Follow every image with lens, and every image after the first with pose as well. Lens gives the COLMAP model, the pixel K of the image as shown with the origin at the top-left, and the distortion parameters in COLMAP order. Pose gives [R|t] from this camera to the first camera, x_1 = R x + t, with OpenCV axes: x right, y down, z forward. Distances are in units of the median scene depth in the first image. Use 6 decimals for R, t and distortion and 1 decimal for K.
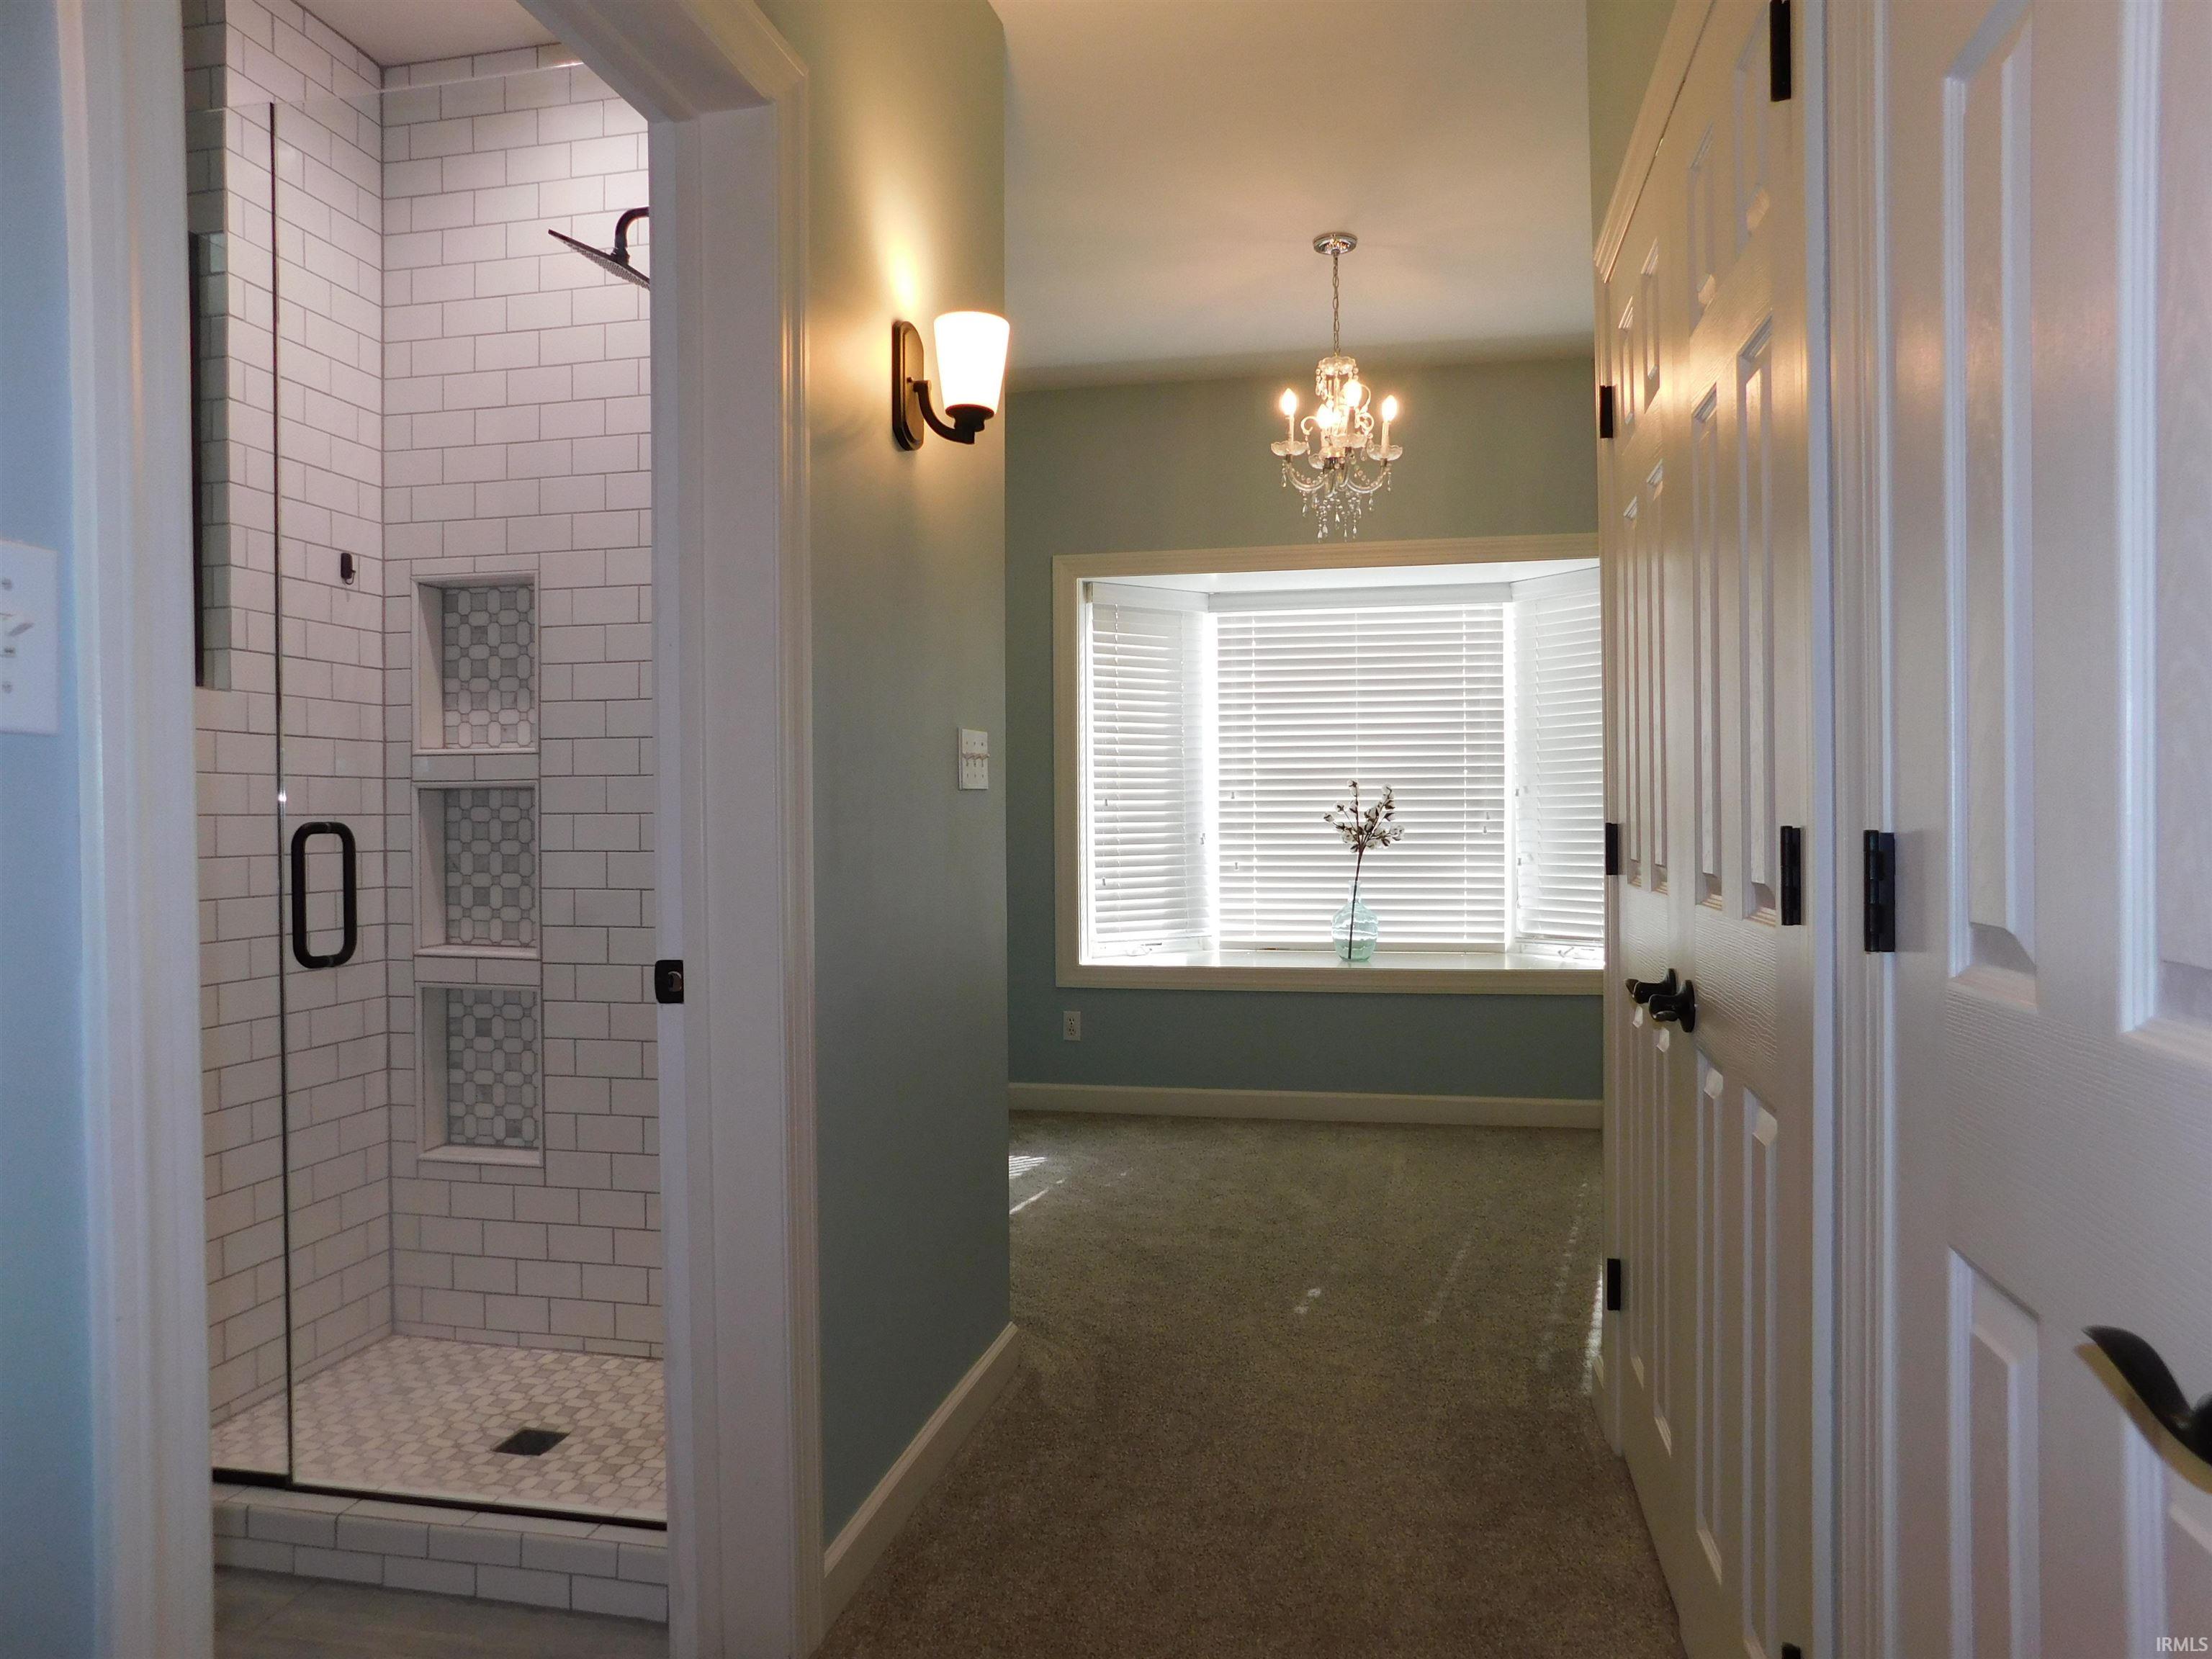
lens RADIAL K [[1467.4, 0, 1108.9], [0, 1467.4, 825.6], [0, 0, 1]] dist [-0.061461, 0.050960]
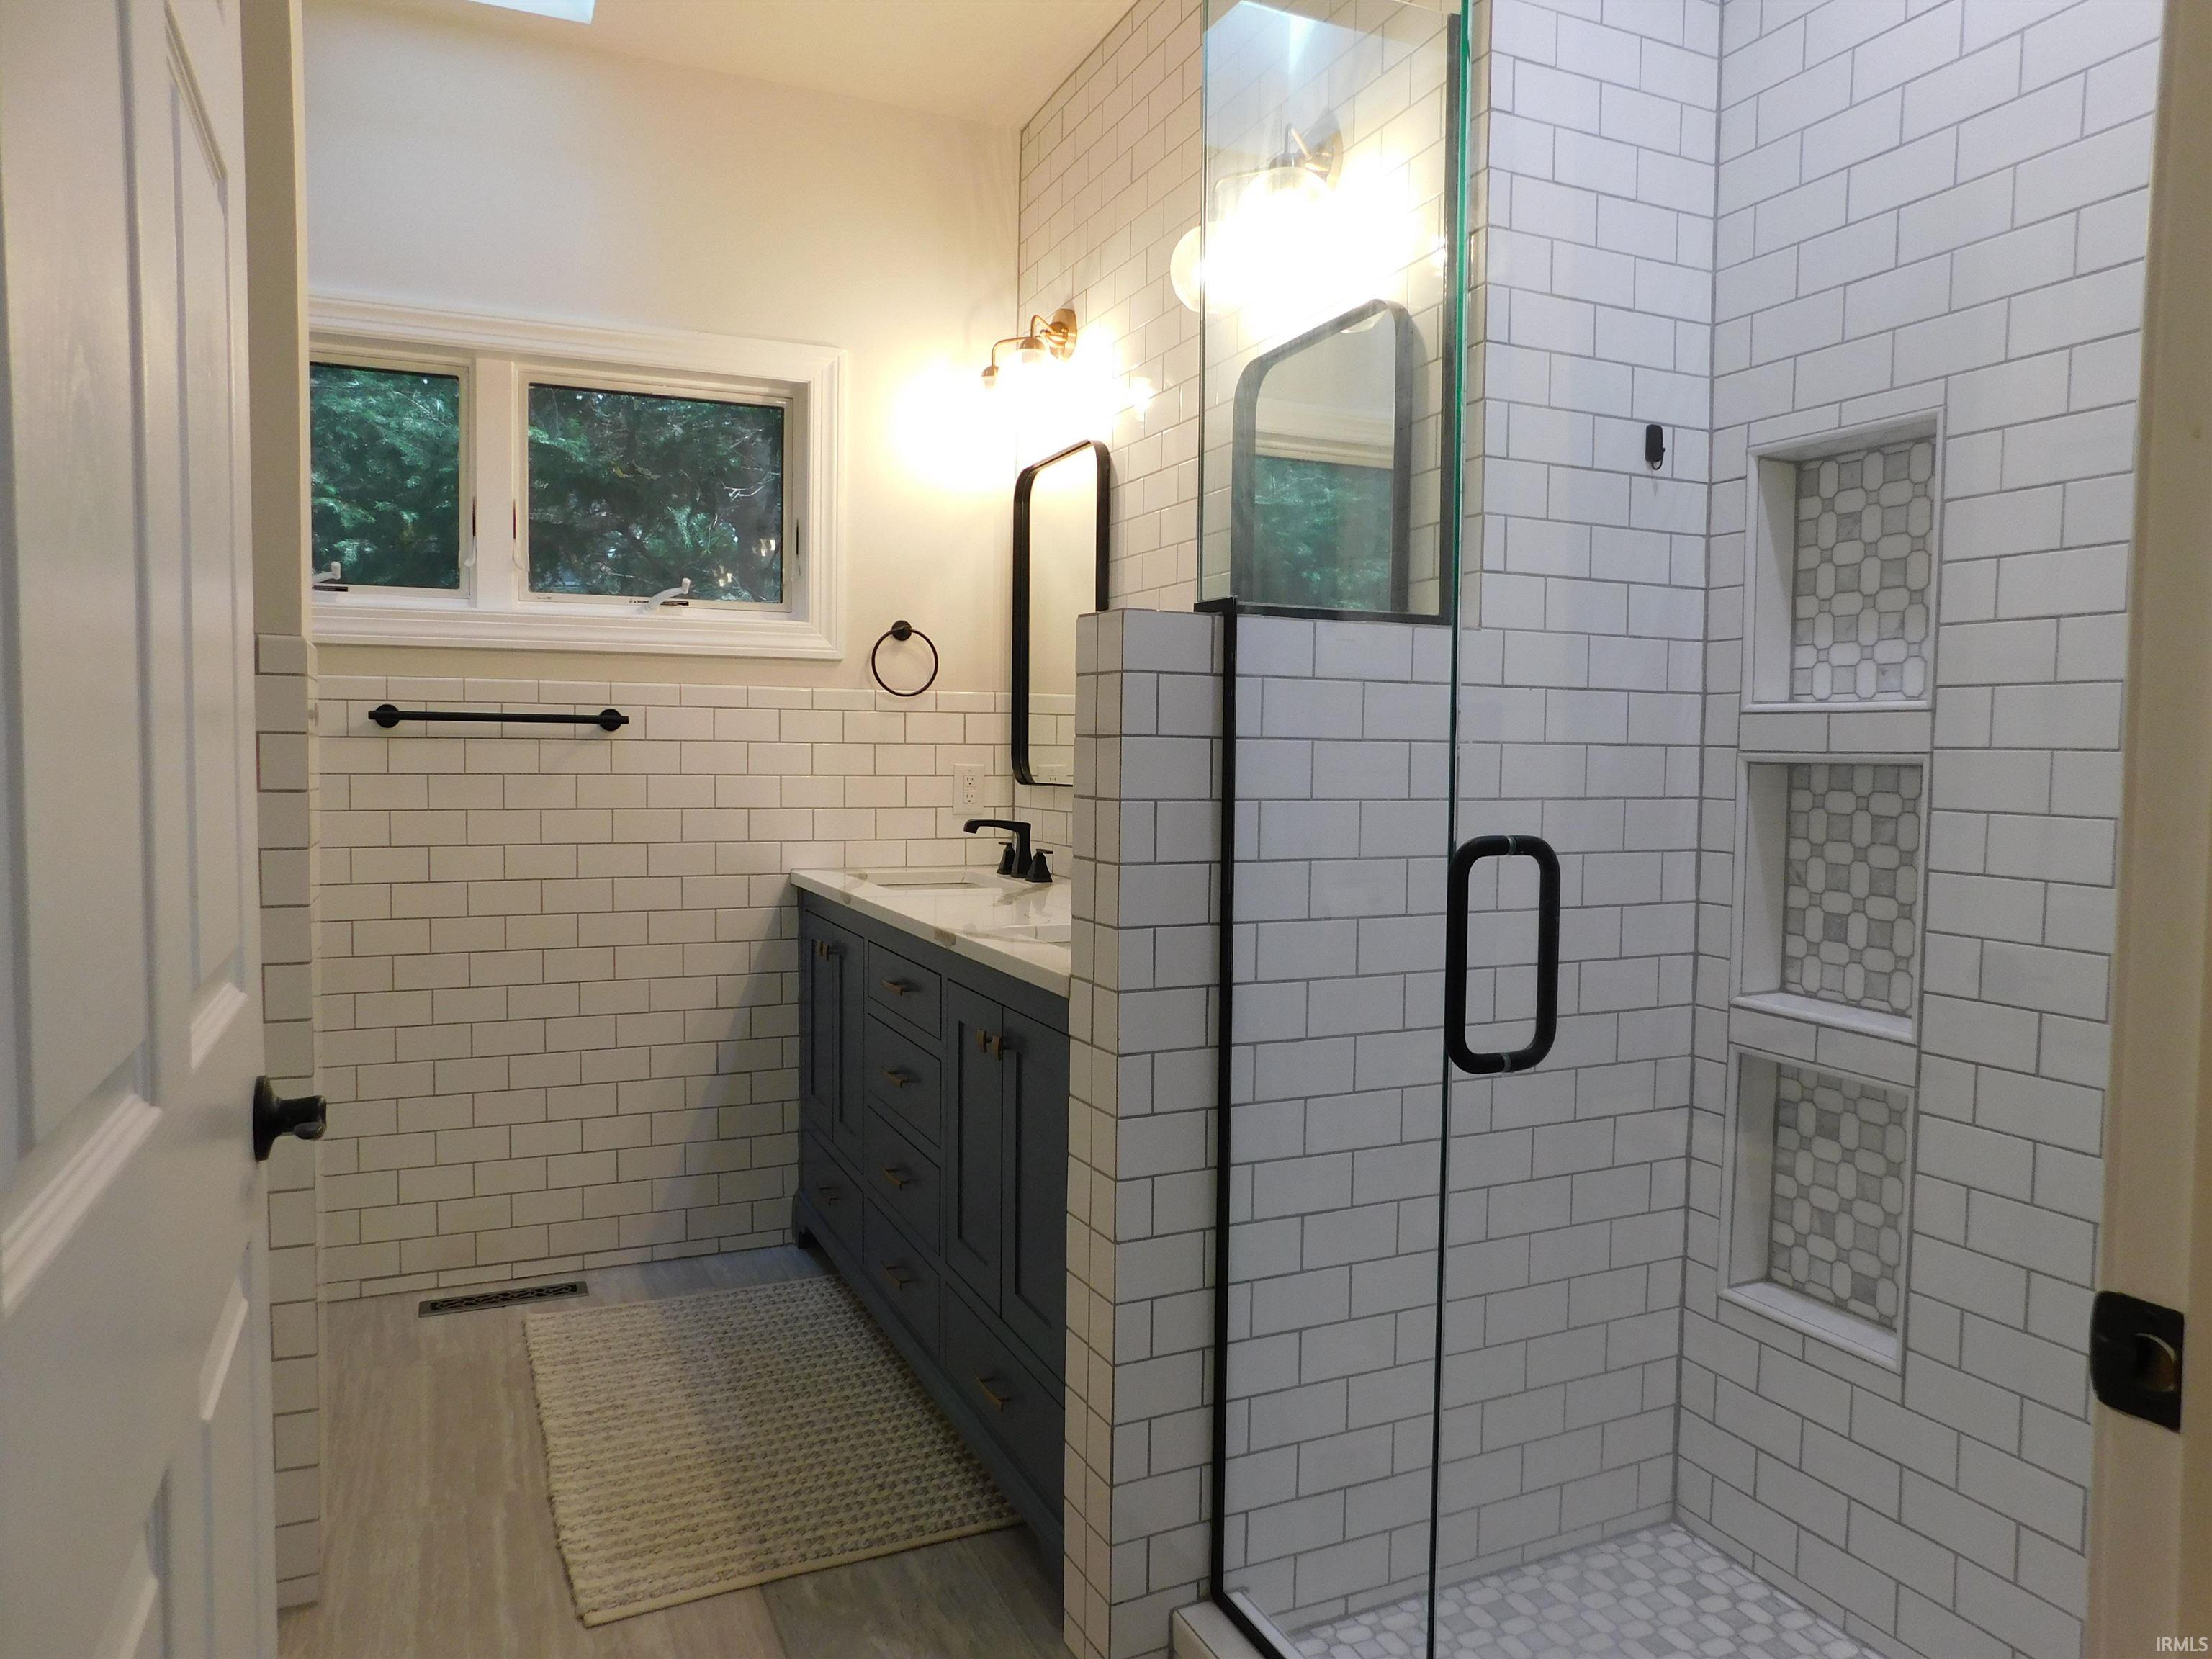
lens RADIAL K [[1467.4, 0, 1108.9], [0, 1467.4, 825.6], [0, 0, 1]] dist [-0.061461, 0.050960]
pose [[0.592319, 0.055619, -0.803782, -0.103799], [-0.021699, 0.998354, 0.053093, -0.025247], [0.805411, -0.014007, 0.592551, 0.352454]]
